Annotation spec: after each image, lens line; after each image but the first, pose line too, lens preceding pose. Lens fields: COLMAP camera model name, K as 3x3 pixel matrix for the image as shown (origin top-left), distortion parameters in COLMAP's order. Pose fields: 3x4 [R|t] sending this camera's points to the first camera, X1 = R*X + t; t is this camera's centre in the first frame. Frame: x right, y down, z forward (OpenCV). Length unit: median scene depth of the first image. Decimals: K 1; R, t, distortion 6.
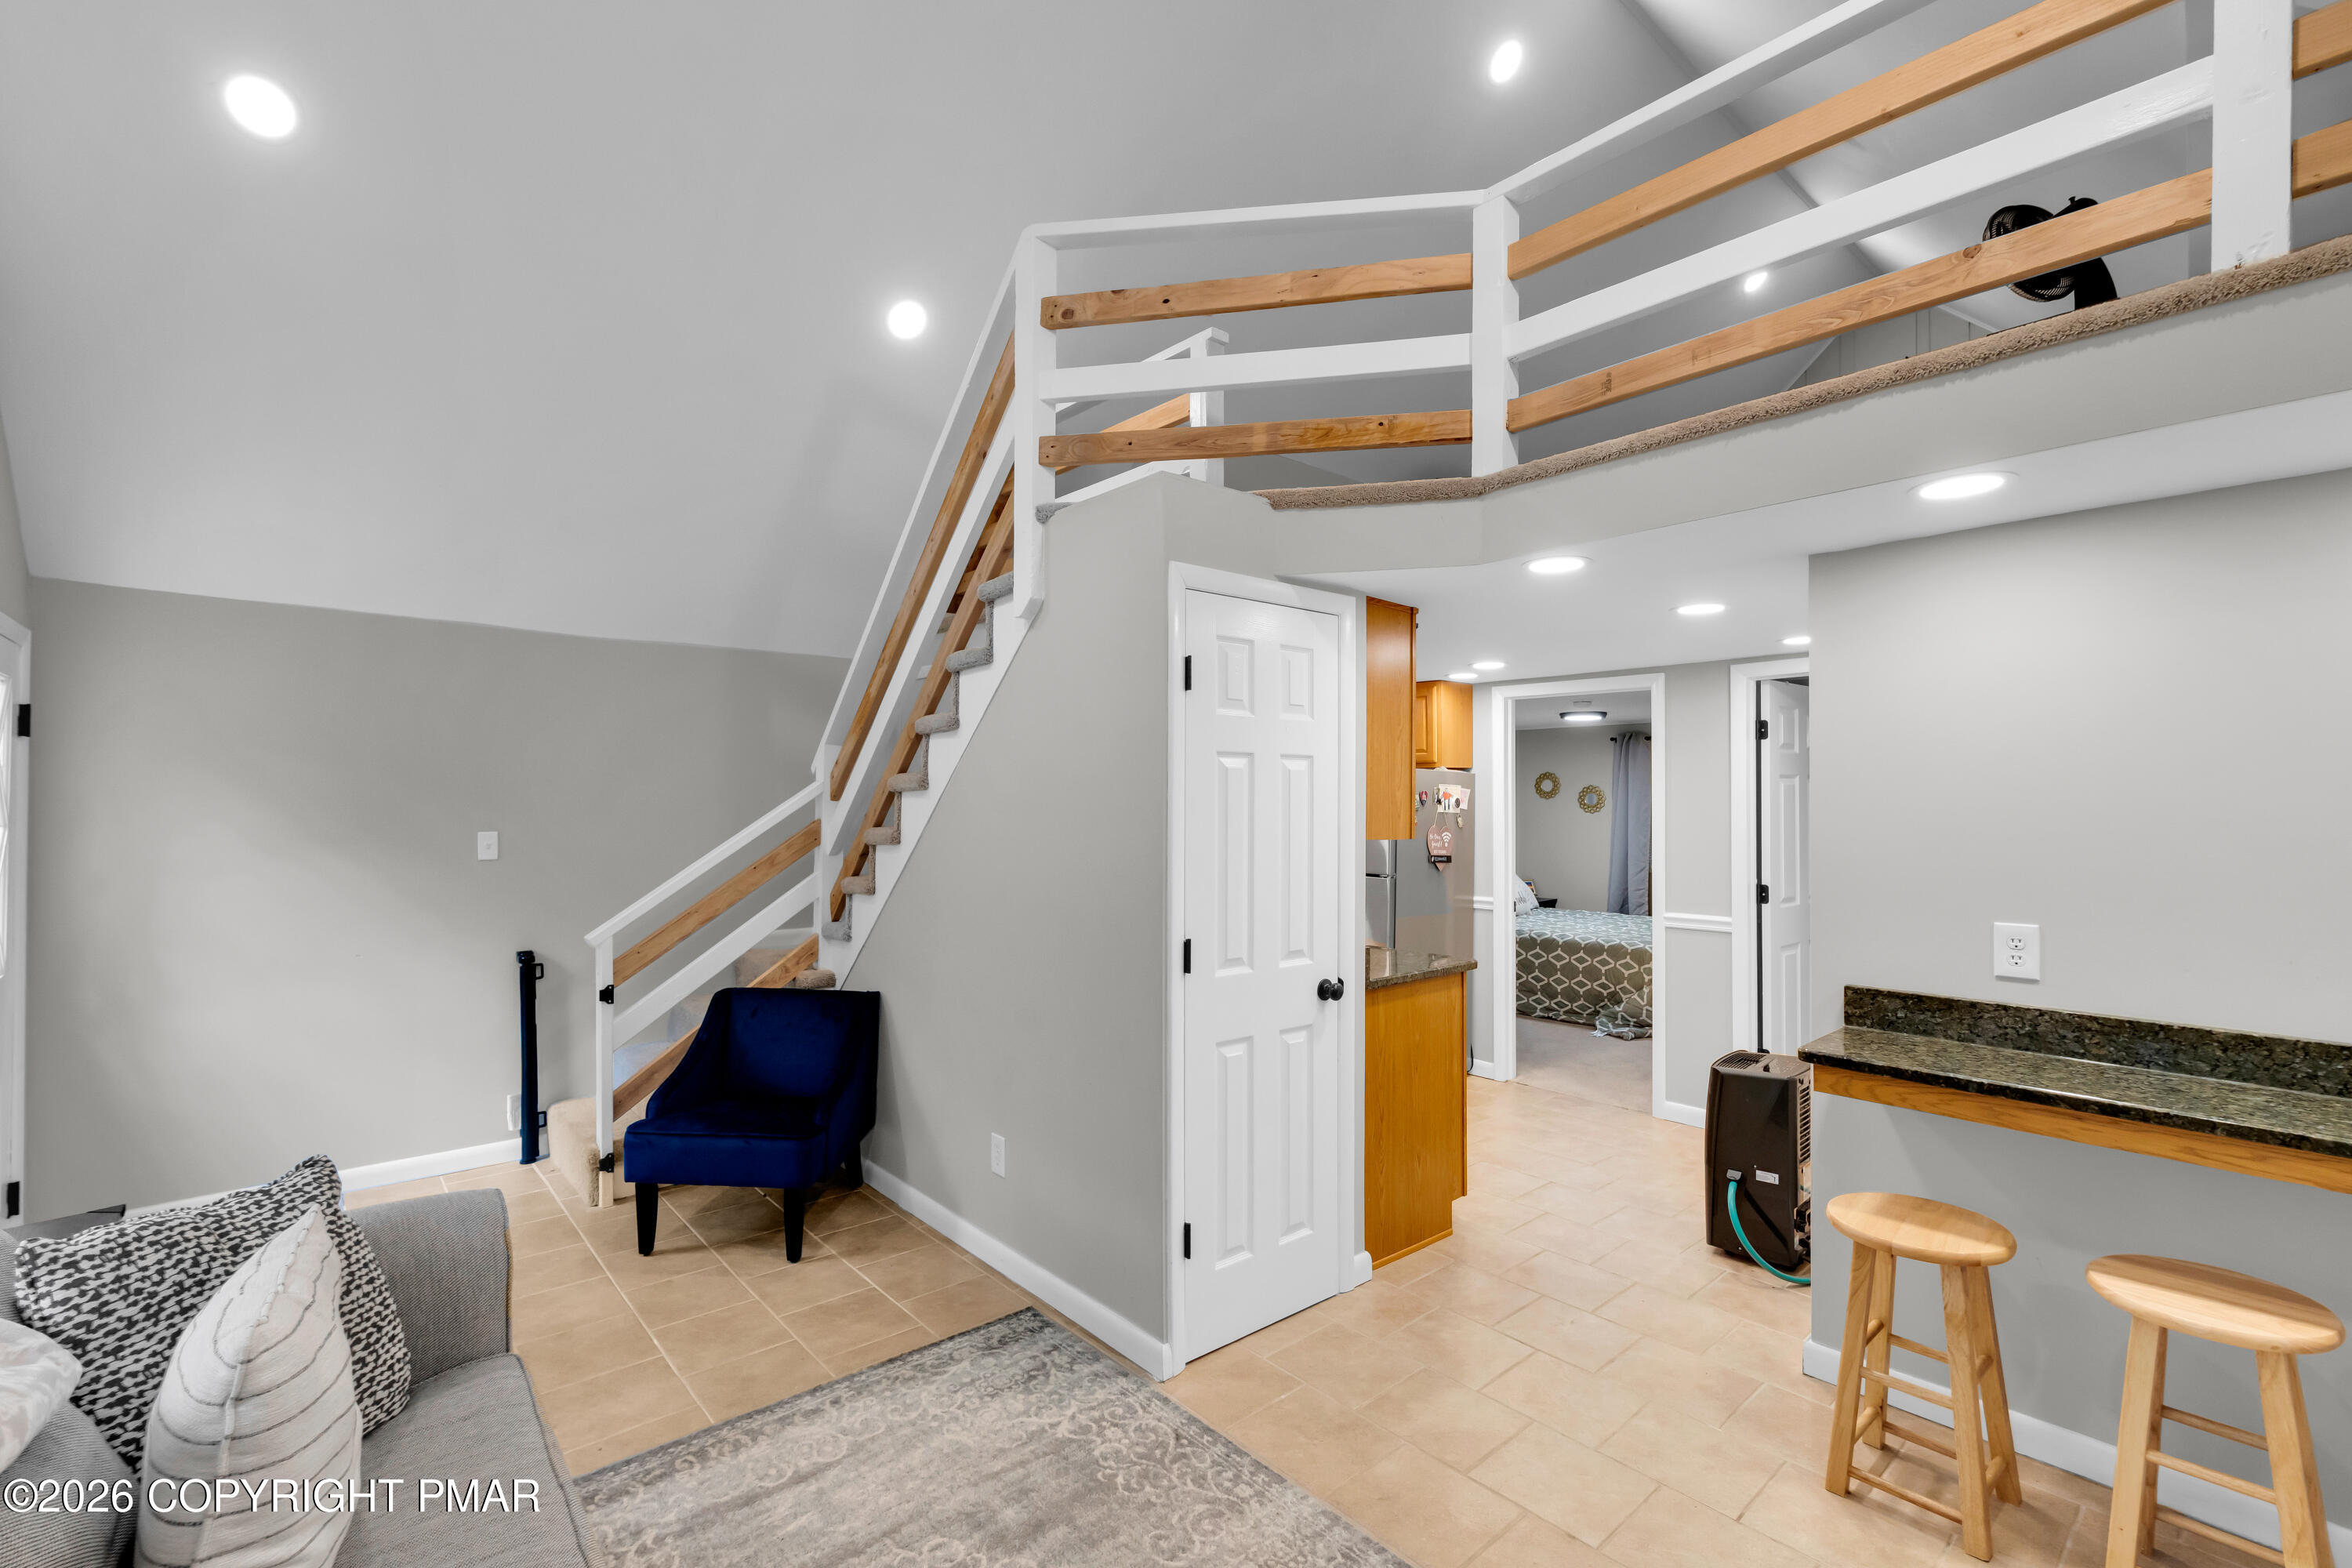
lens RADIAL K [[1016.1, 0, 1156.7], [0, 1016.1, 792.0], [0, 0, 1]] dist [-0.001082, -0.000369]
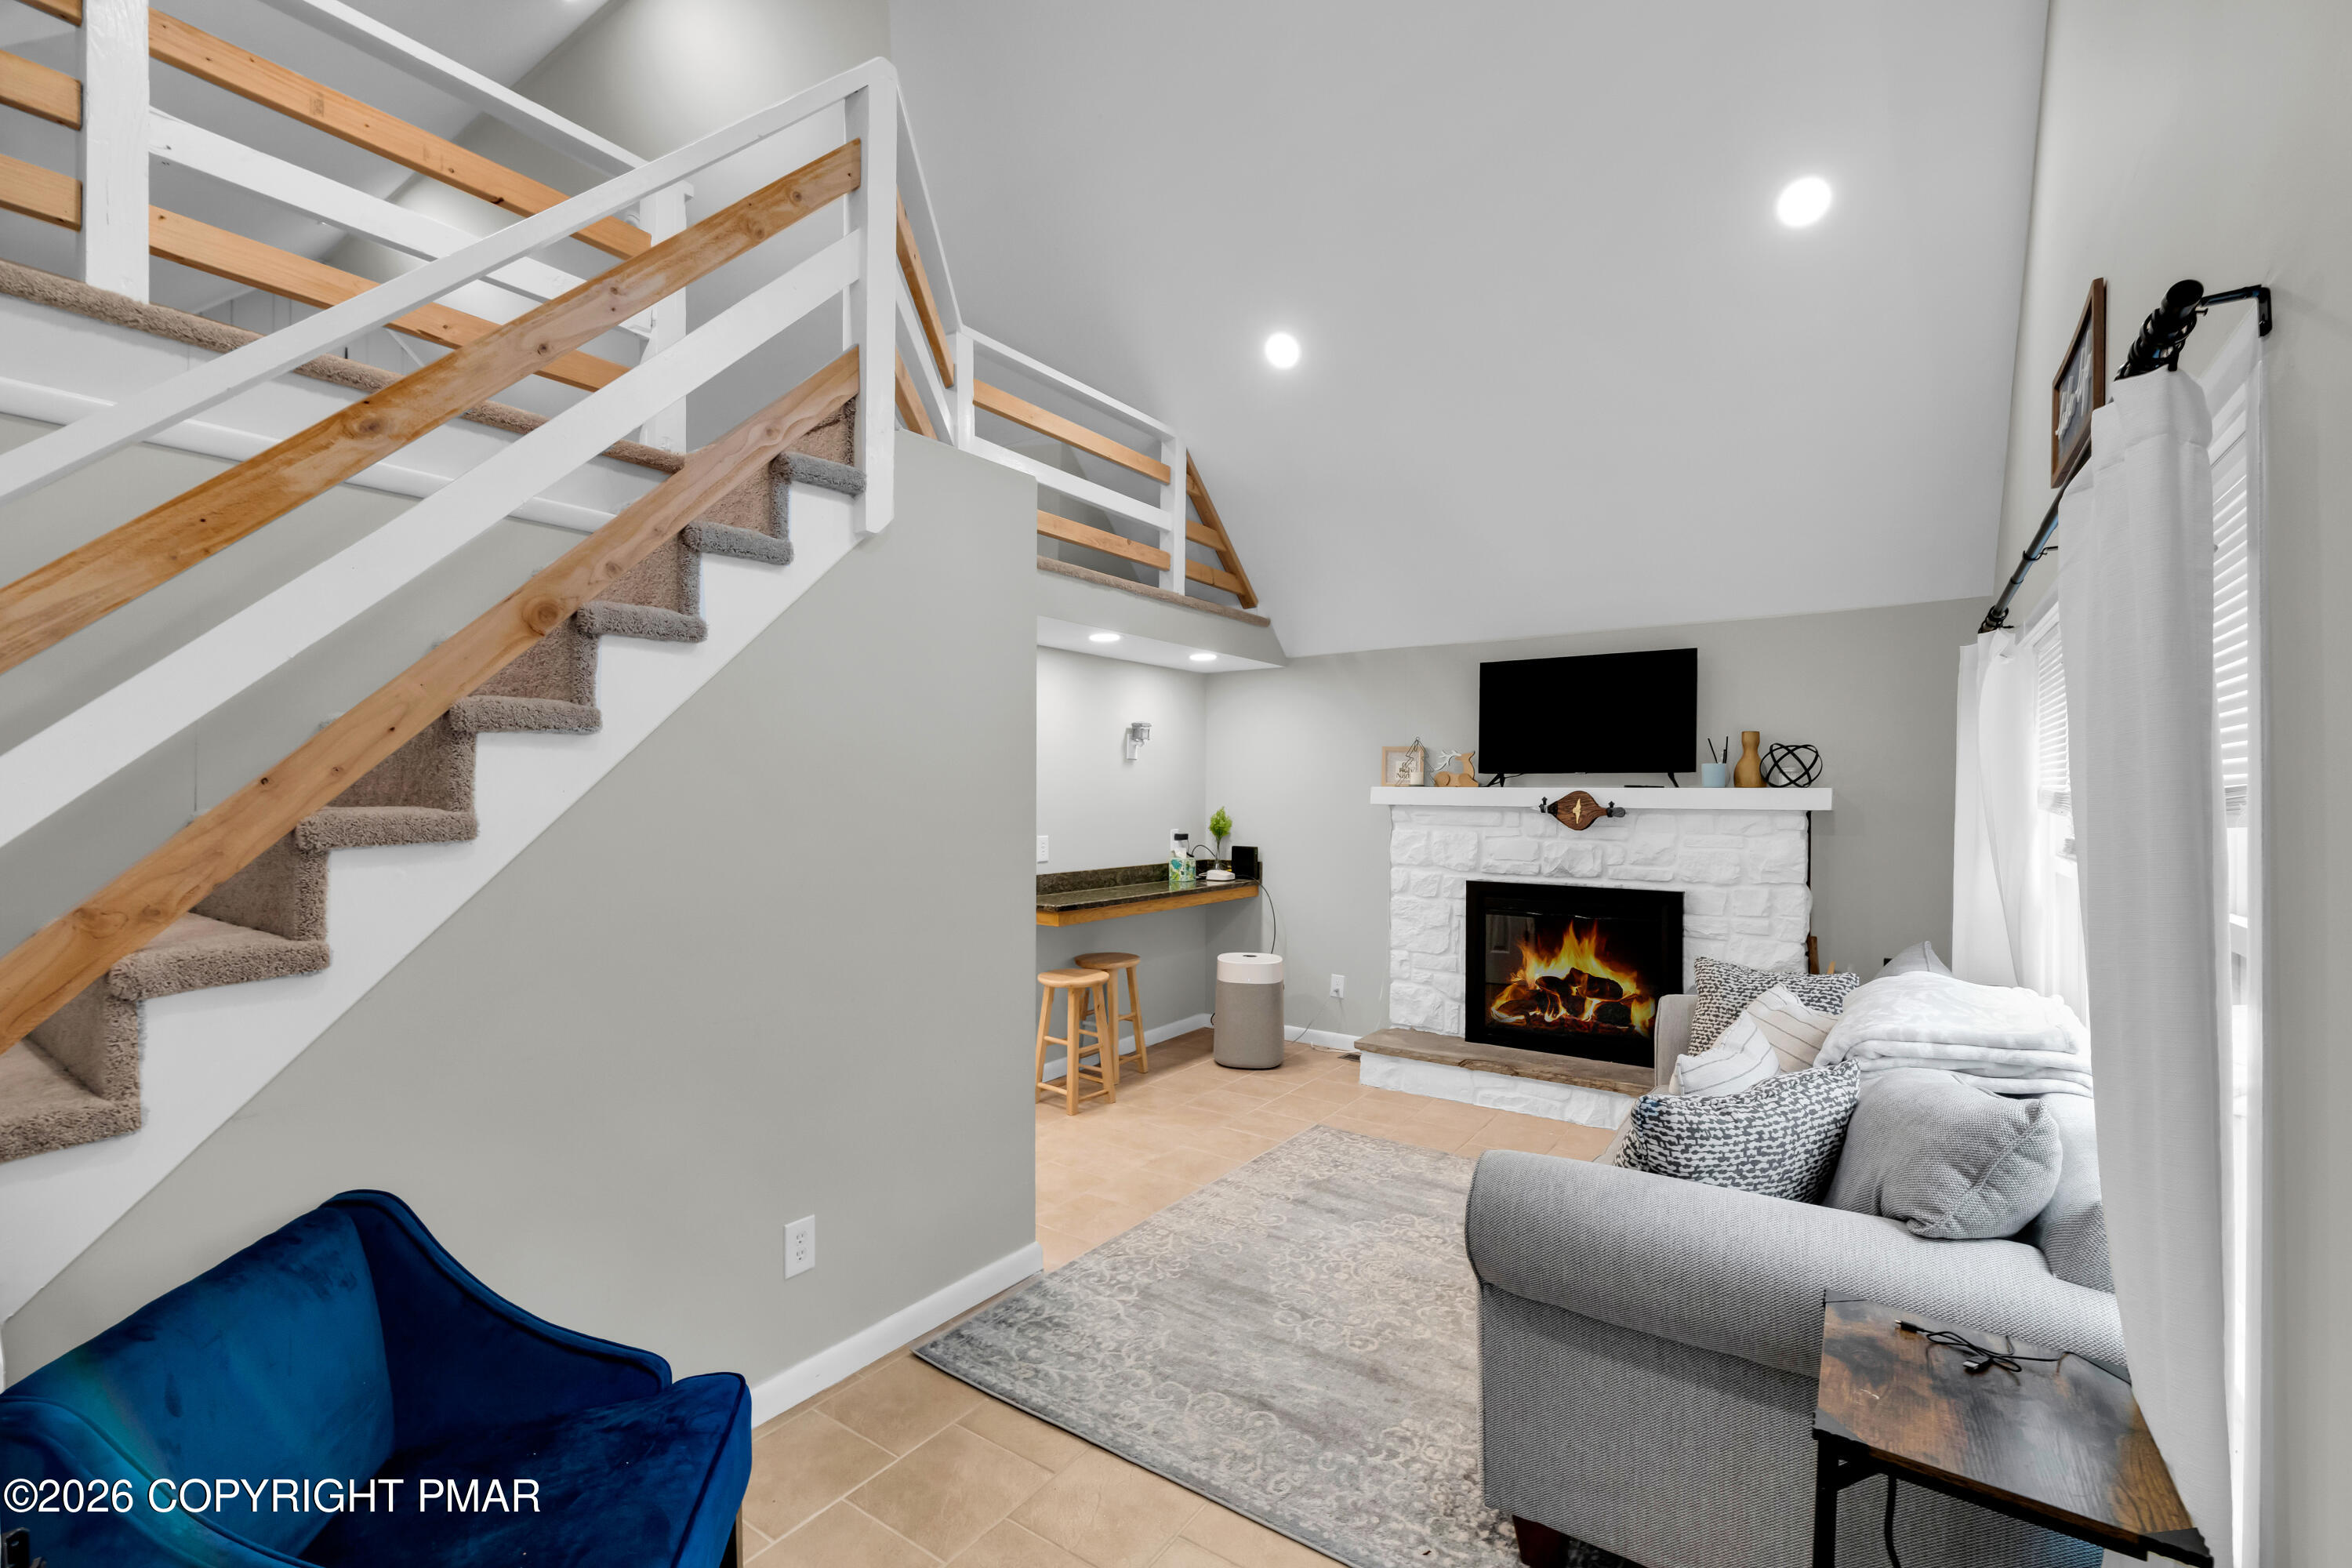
lens RADIAL K [[1016.1, 0, 1142.8], [0, 1016.1, 792.1], [0, 0, 1]] dist [-0.001082, -0.000369]
pose [[-0.230216, -0.001036, 0.973139, -0.989314], [-0.014782, 0.999888, -0.002433, 0.031768], [-0.973027, -0.014945, -0.230206, 1.002492]]
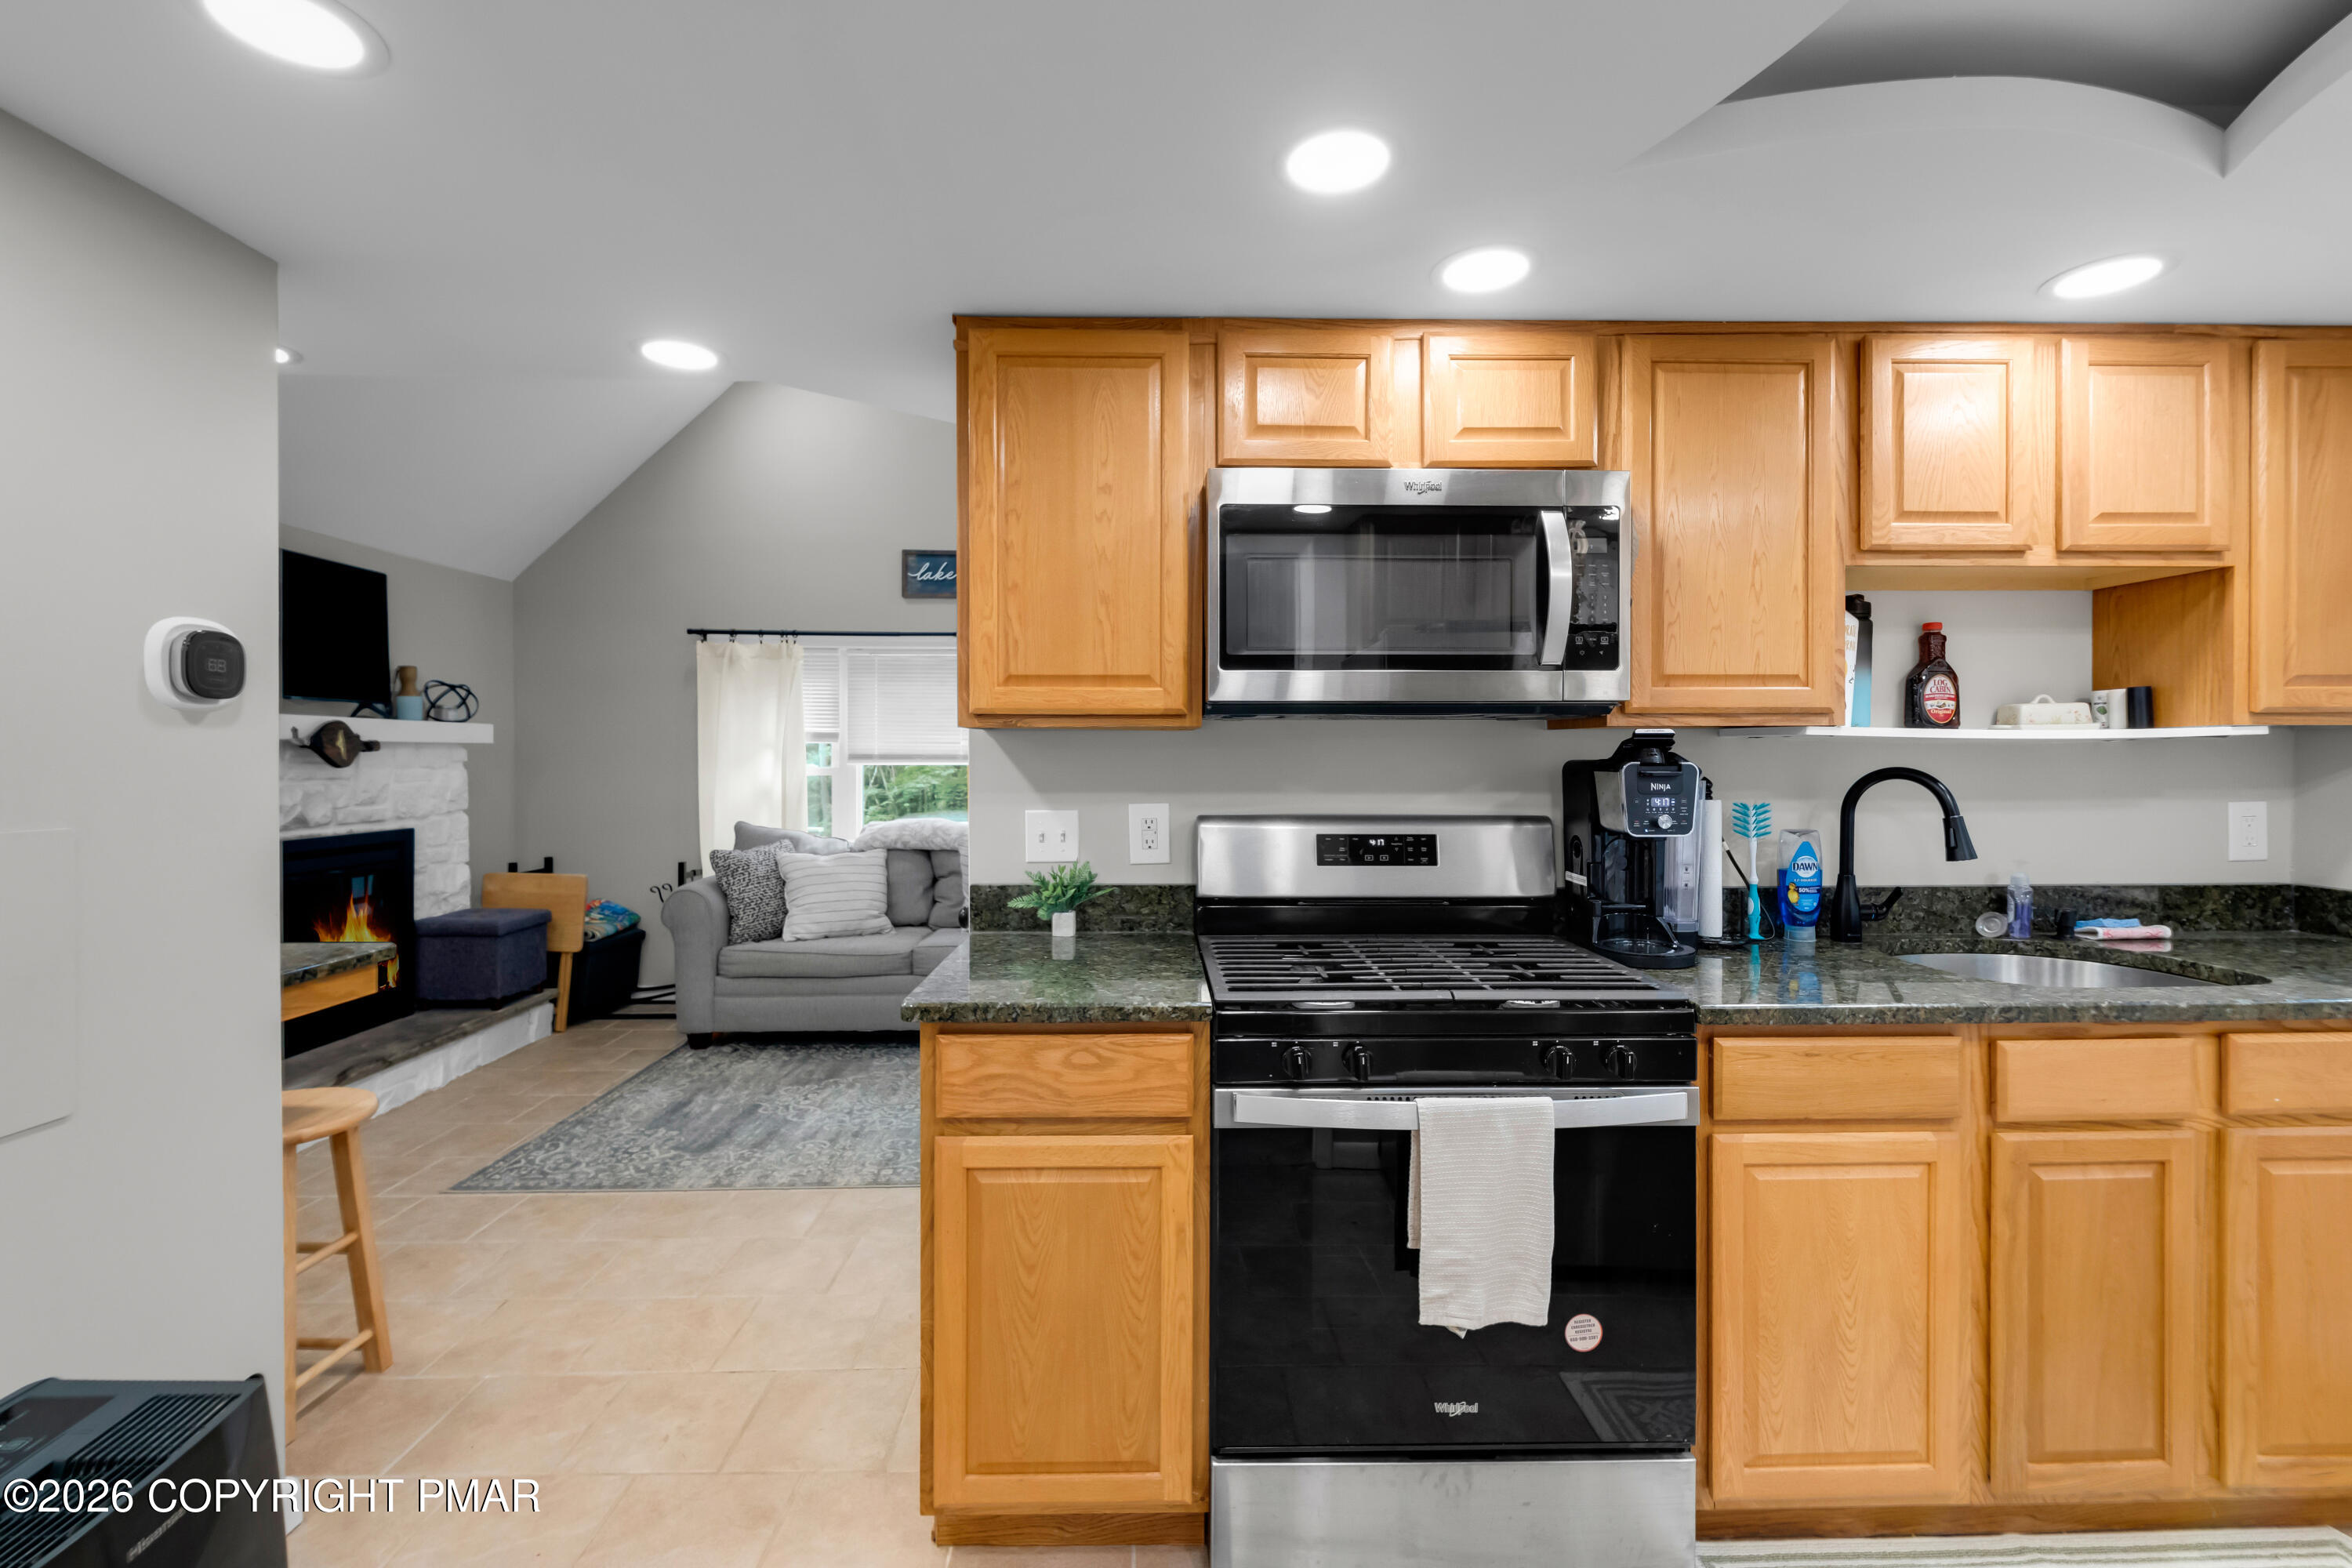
lens RADIAL K [[1016.1, 0, 1182.6], [0, 1016.1, 781.3], [0, 0, 1]] dist [-0.001082, -0.000369]
pose [[-0.630229, 0.018524, -0.776188, 0.680606], [0.006283, 0.999804, 0.018759, 0.075276], [0.776384, 0.006946, -0.630222, 1.627150]]
